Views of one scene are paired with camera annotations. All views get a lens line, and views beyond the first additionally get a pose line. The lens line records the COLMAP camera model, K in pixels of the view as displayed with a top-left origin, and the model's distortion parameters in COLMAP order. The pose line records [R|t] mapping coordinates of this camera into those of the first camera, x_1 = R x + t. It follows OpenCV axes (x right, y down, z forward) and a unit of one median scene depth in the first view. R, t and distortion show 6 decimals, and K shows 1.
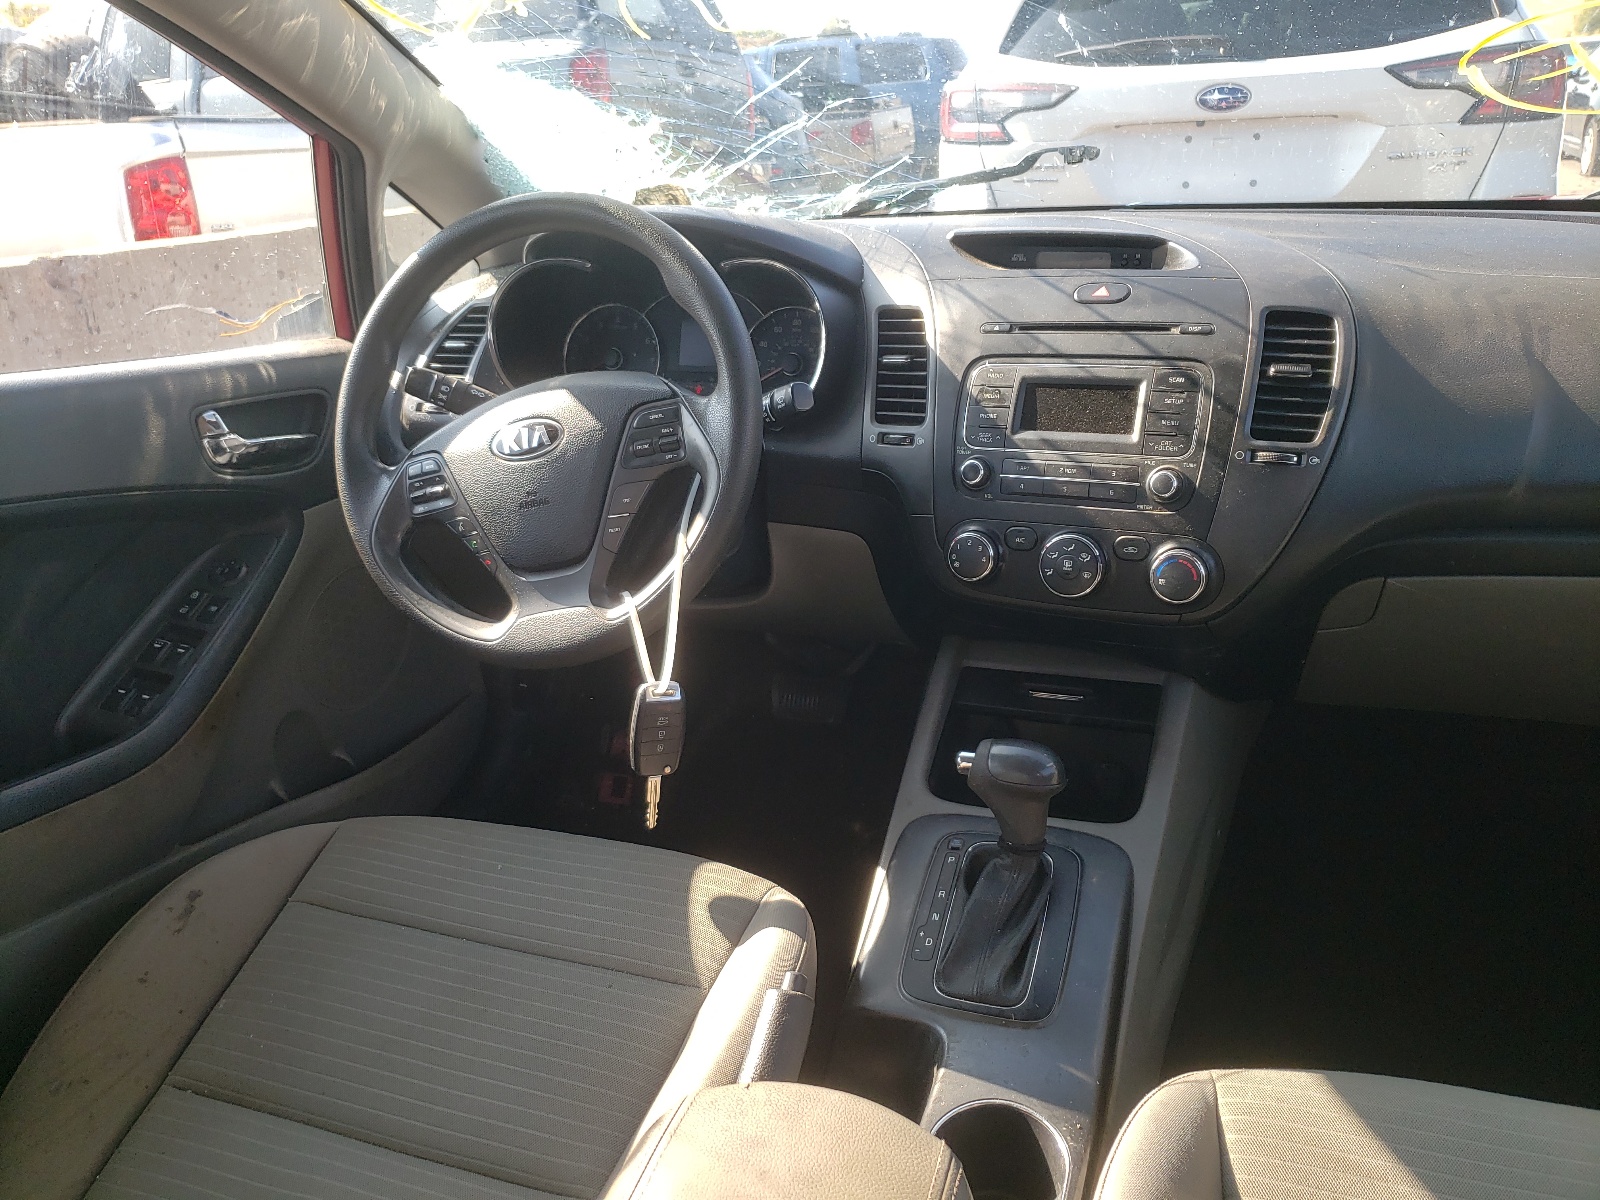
lens RADIAL K [[1215.6, 0, 799.7], [0, 1215.6, 598.5], [0, 0, 1]] dist [-0.002569, -0.003358]
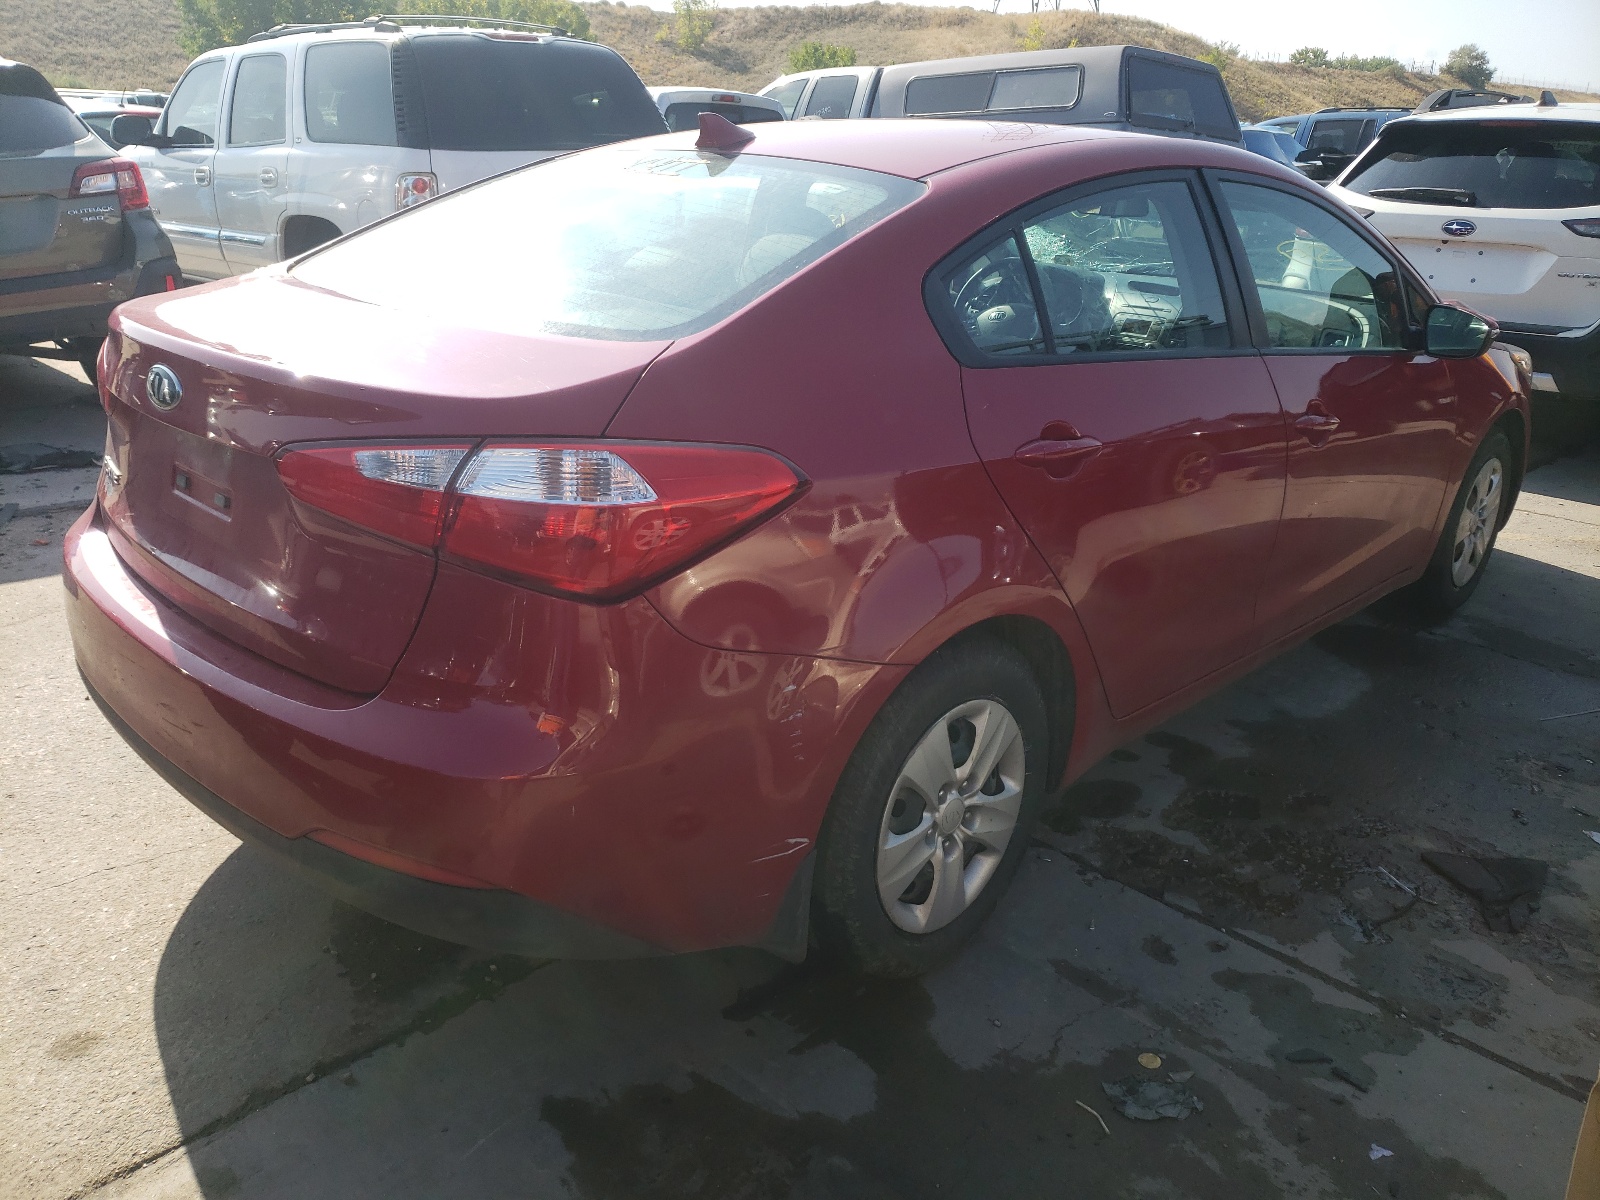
lens RADIAL K [[1215.6, 0, 801.1], [0, 1215.6, 600.6], [0, 0, 1]] dist [-0.002569, -0.003358]
pose [[0.904471, 0.215373, -0.368167, 0.668642], [-0.219564, 0.975105, 0.031022, 0.616439], [0.365683, 0.052778, 0.929242, -2.251350]]
